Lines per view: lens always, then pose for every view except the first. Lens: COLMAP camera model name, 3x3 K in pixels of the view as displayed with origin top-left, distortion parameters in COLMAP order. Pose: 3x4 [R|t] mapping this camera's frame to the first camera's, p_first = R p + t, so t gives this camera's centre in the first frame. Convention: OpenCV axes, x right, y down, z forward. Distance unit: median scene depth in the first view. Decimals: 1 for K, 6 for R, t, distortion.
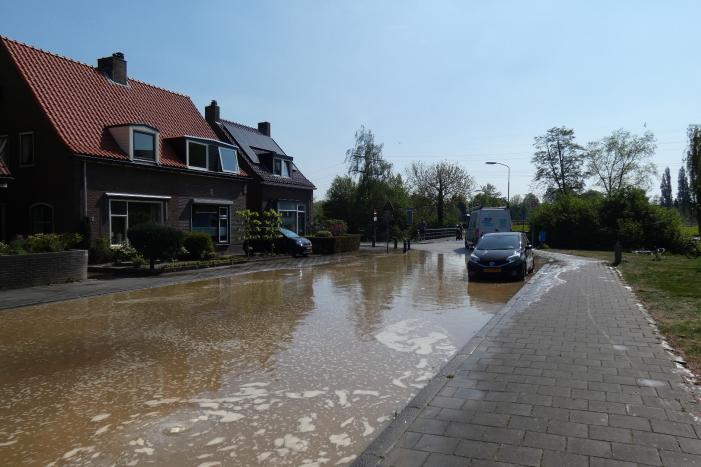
lens RADIAL K [[508.4, 0, 350.5], [0, 508.4, 233.5], [0, 0, 1]] dist [0.001686, -0.004977]
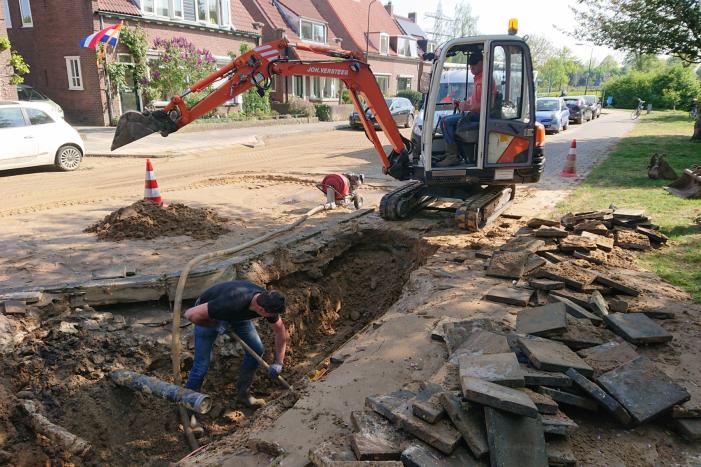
lens RADIAL K [[572.6, 0, 350.5], [0, 572.6, 233.5], [0, 0, 1]] dist [0.003162, -0.006712]
pose [[0.997578, 0.029401, -0.063045, -0.248619], [-0.014020, 0.972672, 0.231762, 0.006268], [0.068136, -0.230317, 0.970727, -0.732069]]
